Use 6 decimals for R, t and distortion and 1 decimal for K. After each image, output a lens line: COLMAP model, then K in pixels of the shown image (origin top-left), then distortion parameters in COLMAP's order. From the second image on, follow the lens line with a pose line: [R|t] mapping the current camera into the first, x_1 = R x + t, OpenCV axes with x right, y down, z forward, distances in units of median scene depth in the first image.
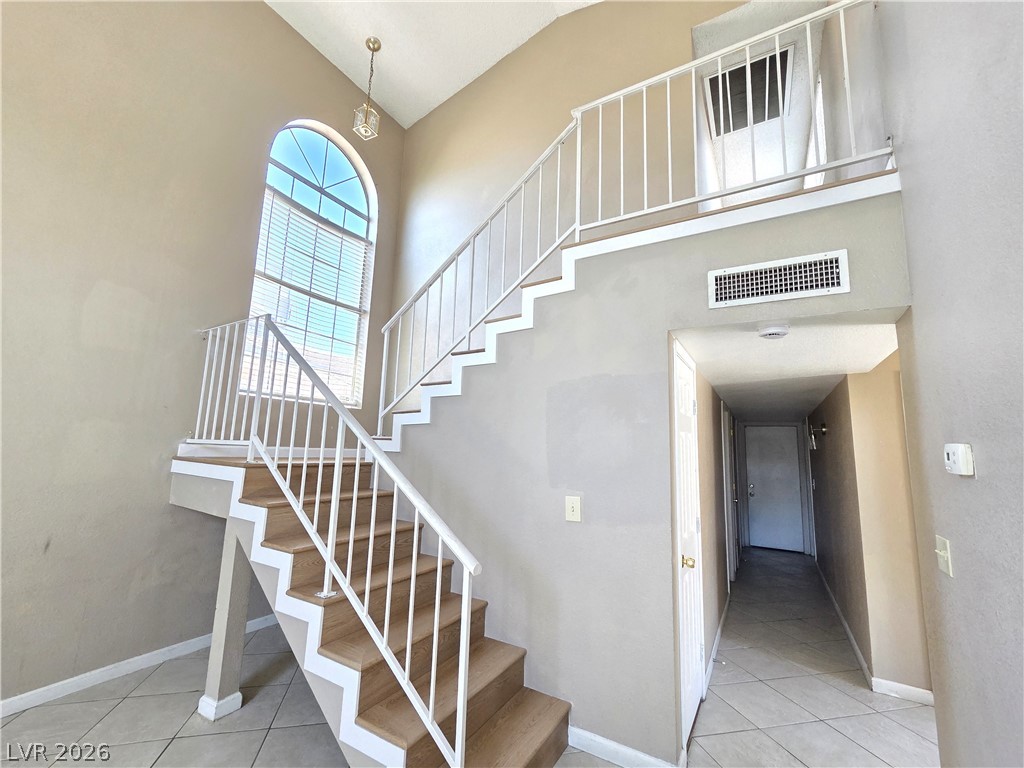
lens RADIAL K [[420.8, 0, 513.4], [0, 420.8, 388.6], [0, 0, 1]] dist [0.002923, -0.000297]
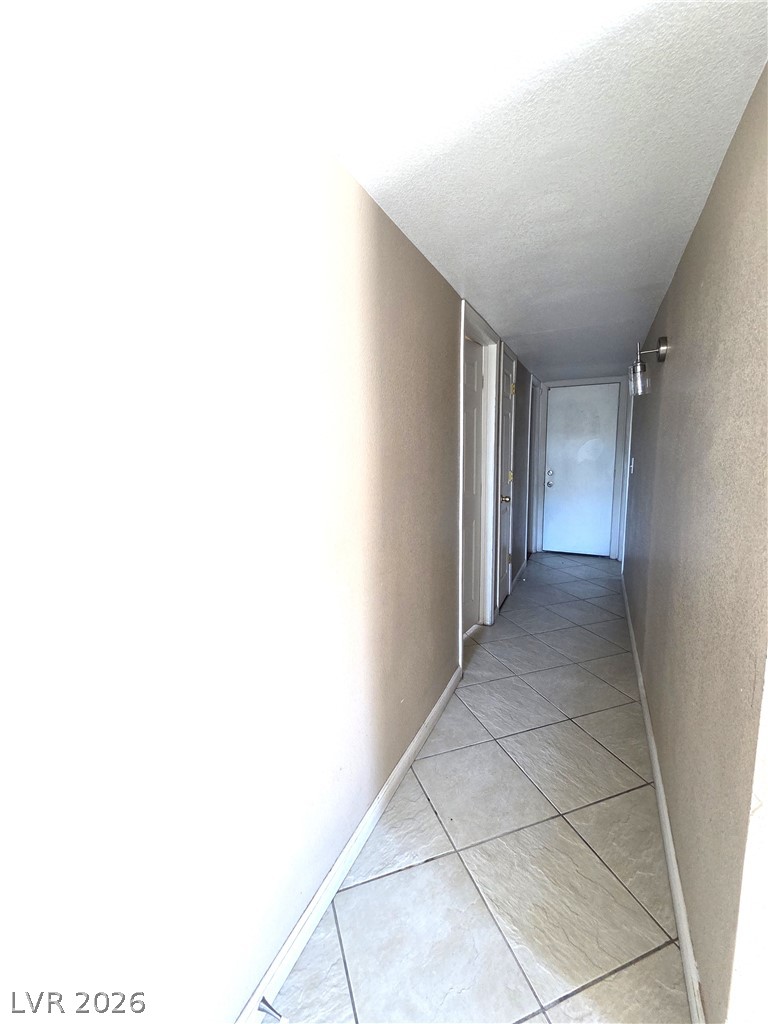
lens RADIAL K [[420.8, 0, 383.7], [0, 420.8, 508.3], [0, 0, 1]] dist [0.002923, -0.000297]
pose [[0.995942, -0.065869, 0.061328, 0.321332], [0.045739, 0.957313, 0.285412, 0.098032], [-0.077509, -0.281449, 0.956441, 0.436664]]
